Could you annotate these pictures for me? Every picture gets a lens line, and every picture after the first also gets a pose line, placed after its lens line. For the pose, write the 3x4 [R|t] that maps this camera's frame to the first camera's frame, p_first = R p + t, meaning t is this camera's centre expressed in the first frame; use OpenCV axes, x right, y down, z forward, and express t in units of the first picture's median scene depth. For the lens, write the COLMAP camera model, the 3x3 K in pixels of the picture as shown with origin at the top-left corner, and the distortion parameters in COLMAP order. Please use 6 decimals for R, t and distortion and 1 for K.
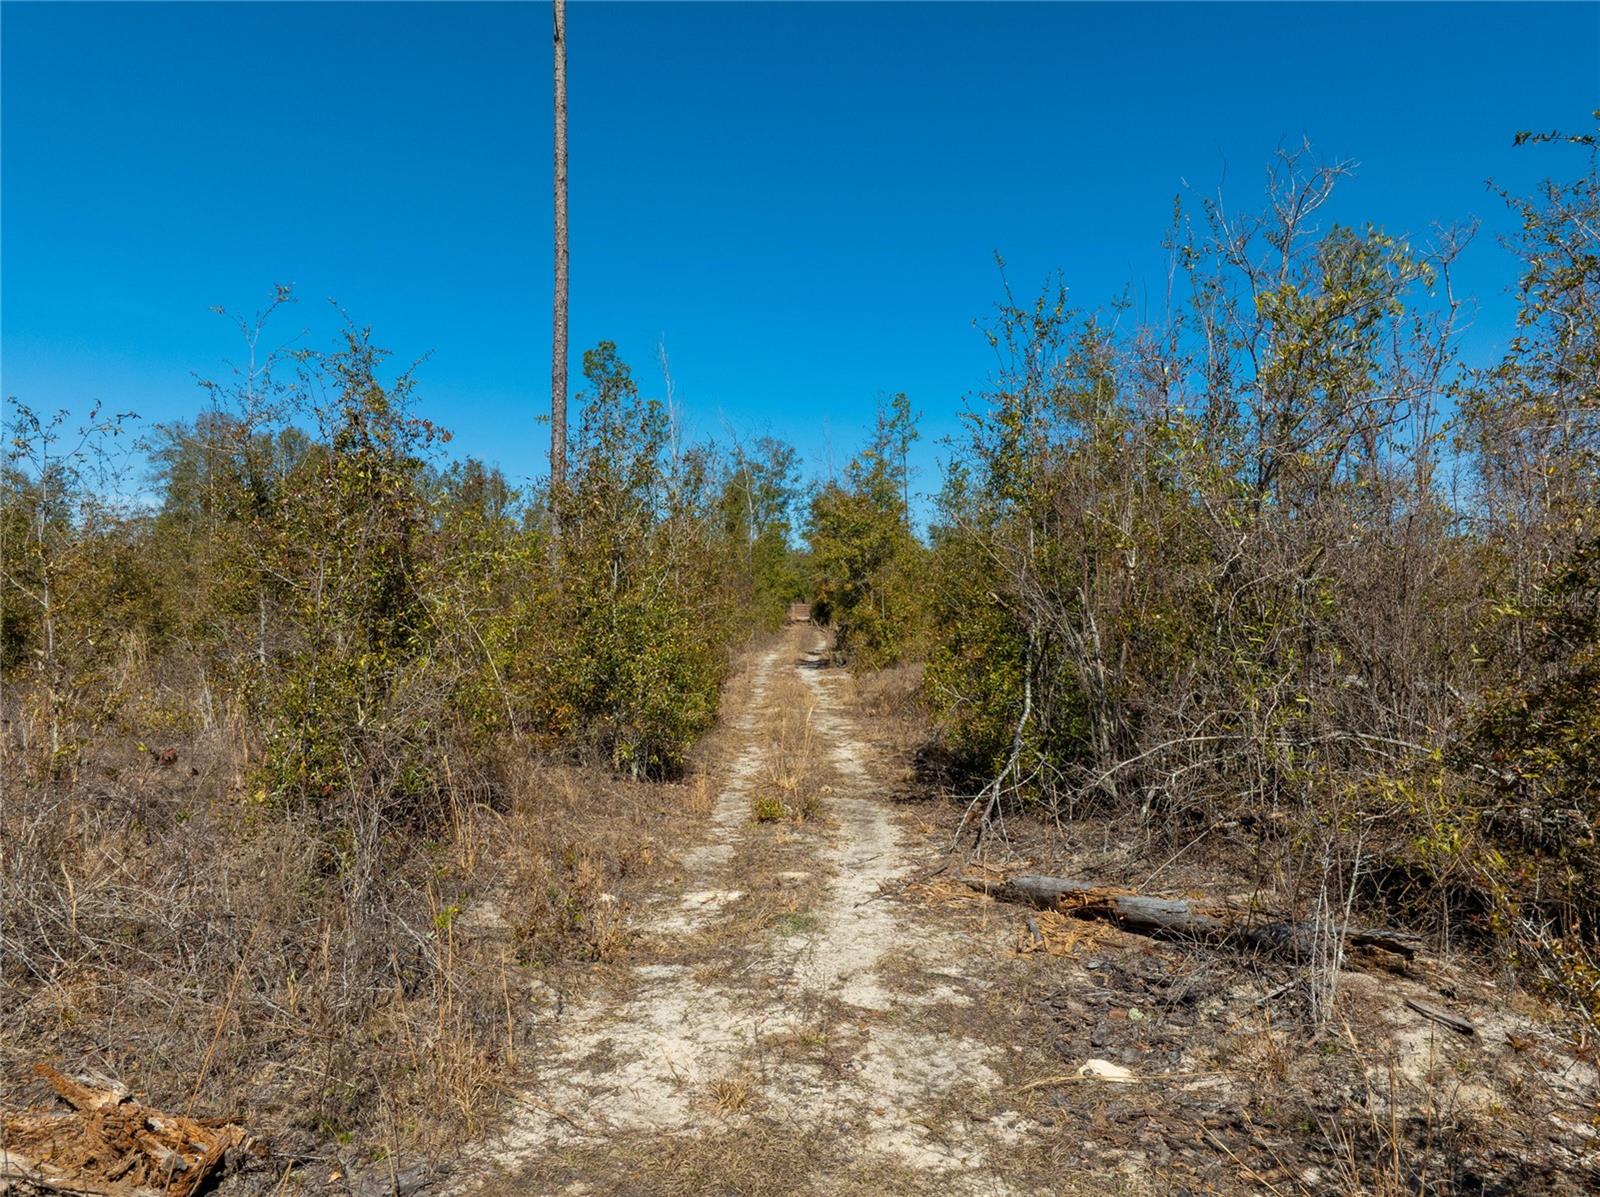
lens RADIAL K [[1131.1, 0, 806.7], [0, 1131.1, 594.1], [0, 0, 1]] dist [0.004619, -0.000477]
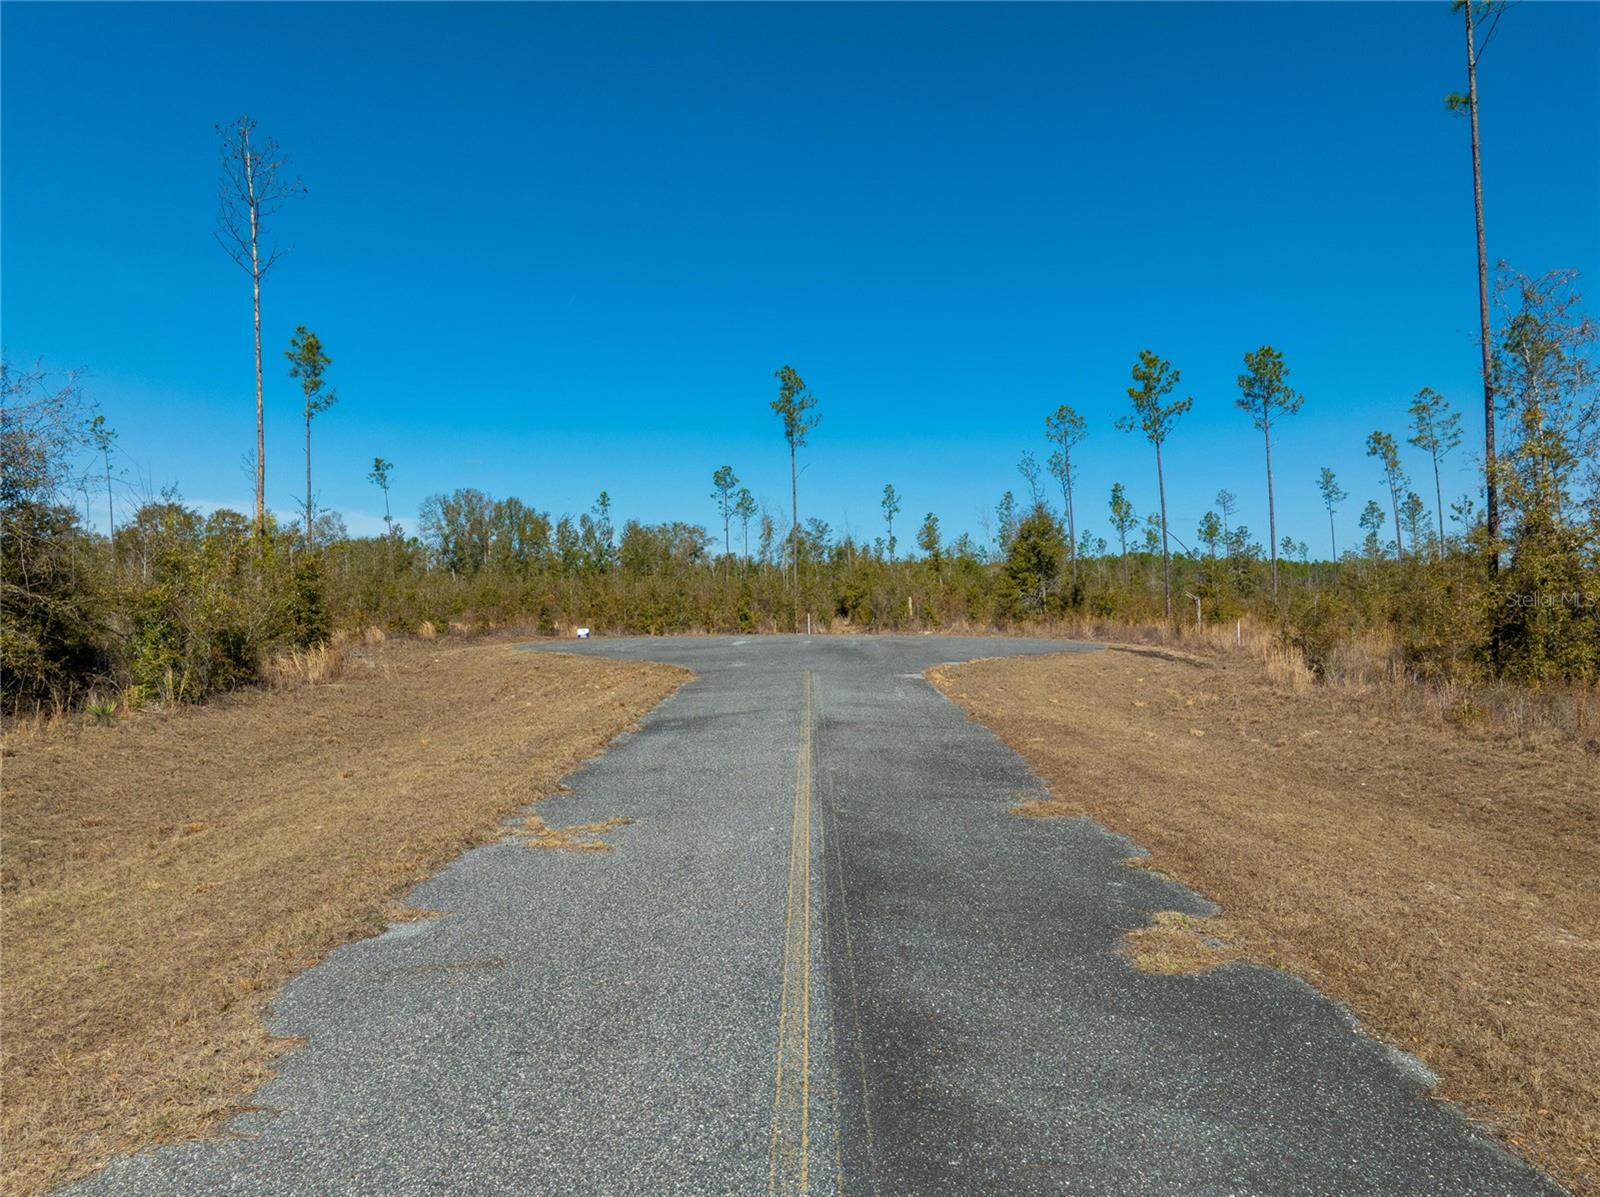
lens RADIAL K [[1131.1, 0, 806.7], [0, 1131.1, 594.1], [0, 0, 1]] dist [0.004619, -0.000477]
pose [[0.999906, -0.003012, -0.013360, -0.021312], [0.002993, 0.999994, -0.001502, -0.010339], [0.013365, 0.001461, 0.999910, -0.846898]]
